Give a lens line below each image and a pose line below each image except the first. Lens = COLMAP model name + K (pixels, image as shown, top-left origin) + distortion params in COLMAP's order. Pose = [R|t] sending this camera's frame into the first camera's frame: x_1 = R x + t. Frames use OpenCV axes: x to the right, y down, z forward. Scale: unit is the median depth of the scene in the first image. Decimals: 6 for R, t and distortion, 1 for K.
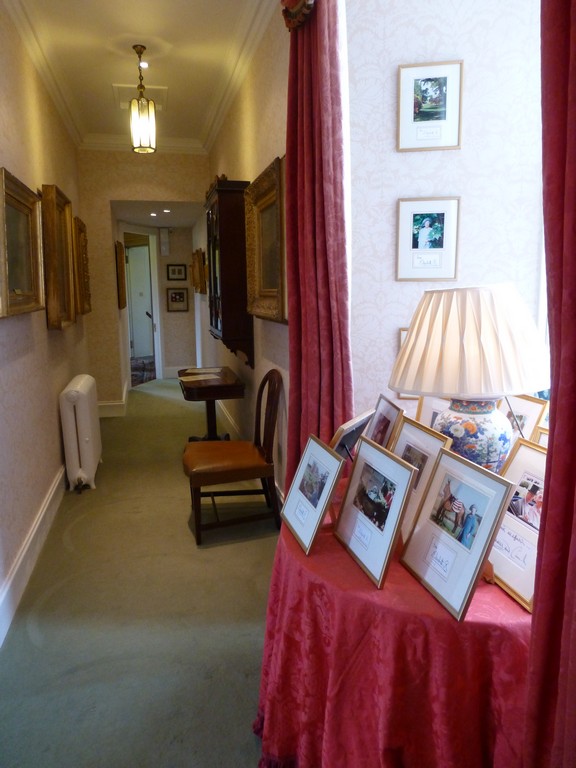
lens RADIAL K [[565.5, 0, 289.5], [0, 565.5, 385.5], [0, 0, 1]] dist [-0.008984, 0.001893]
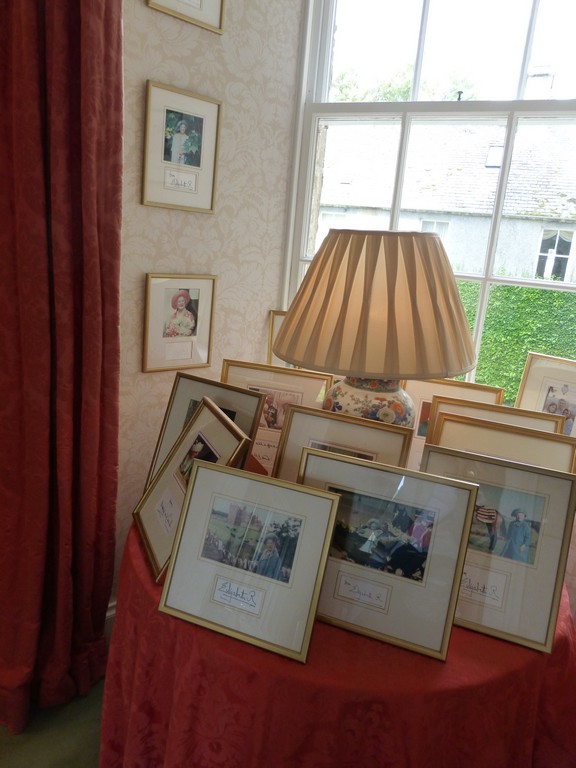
lens RADIAL K [[565.5, 0, 287.3], [0, 565.5, 379.6], [0, 0, 1]] dist [-0.008984, 0.001893]
pose [[0.598931, -0.120999, 0.791606, -0.285354], [0.042706, 0.991938, 0.119309, -0.049316], [-0.799661, -0.037651, 0.599270, 0.453148]]
